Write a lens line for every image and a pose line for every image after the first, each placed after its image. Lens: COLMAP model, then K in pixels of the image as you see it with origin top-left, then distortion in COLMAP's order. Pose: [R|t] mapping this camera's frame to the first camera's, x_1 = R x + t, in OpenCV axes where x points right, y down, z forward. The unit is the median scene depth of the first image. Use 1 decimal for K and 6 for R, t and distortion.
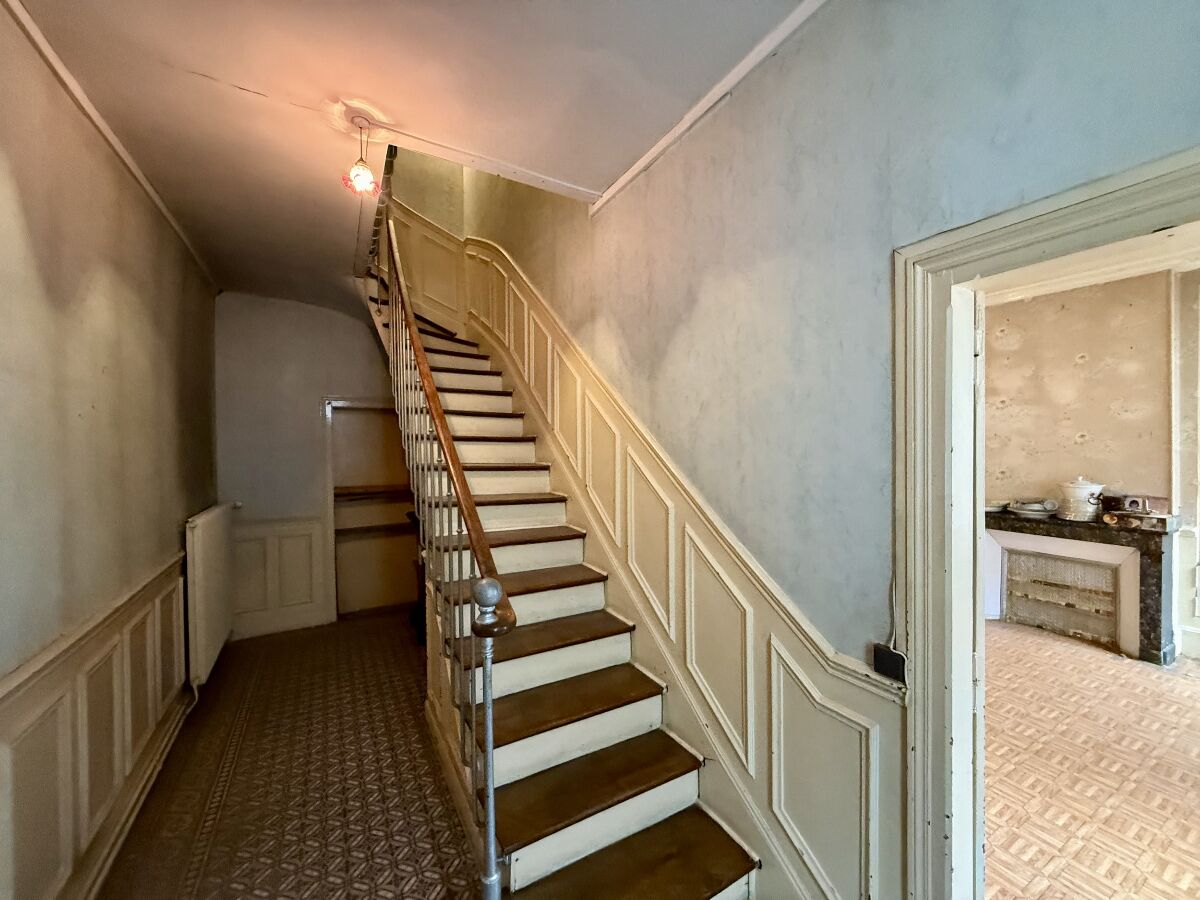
lens RADIAL K [[475.2, 0, 602.6], [0, 475.2, 450.9], [0, 0, 1]] dist [0.000110, 0.000239]
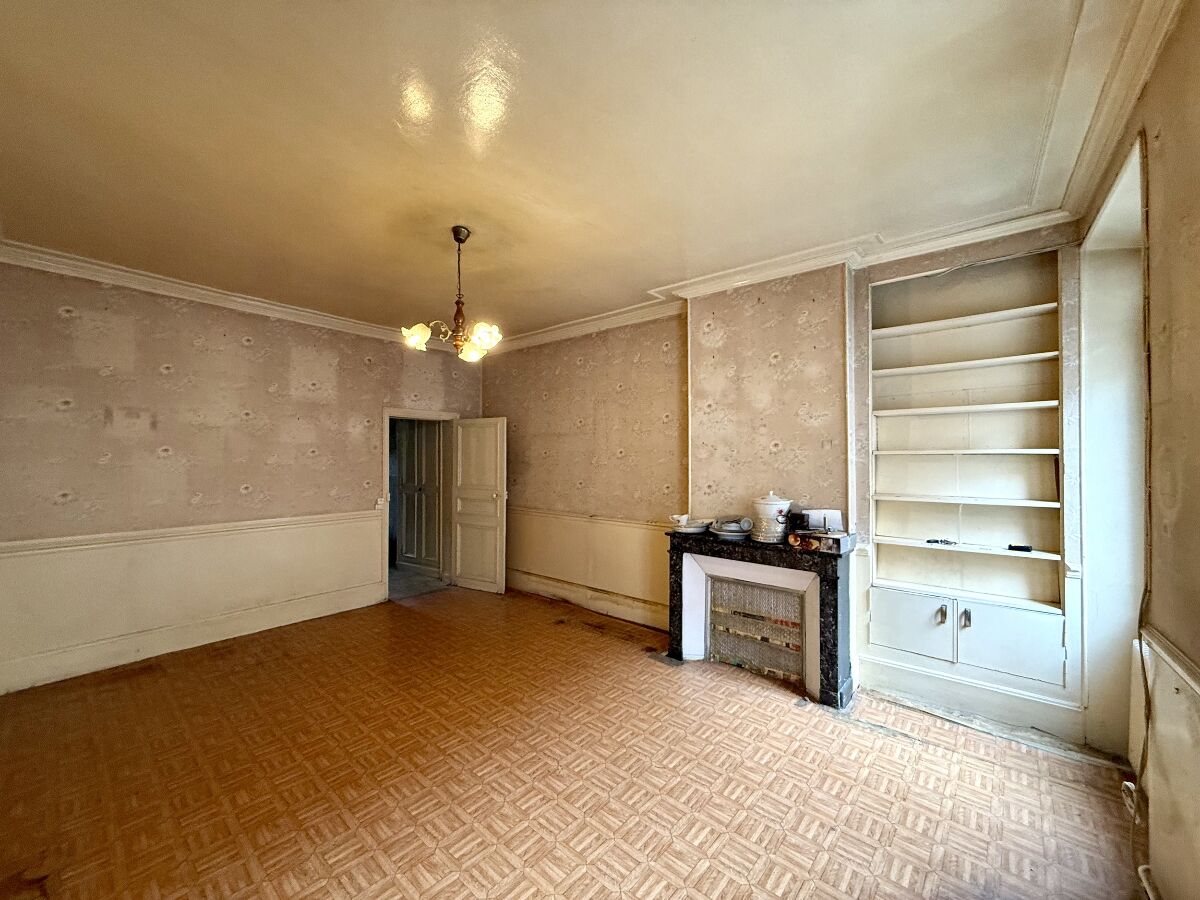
lens RADIAL K [[475.2, 0, 598.7], [0, 475.2, 452.1], [0, 0, 1]] dist [0.000110, 0.000239]
pose [[0.945902, 0.010716, 0.324276, 0.421288], [-0.002702, 0.999680, -0.025155, 0.005394], [-0.324441, 0.022918, 0.945628, 0.275889]]
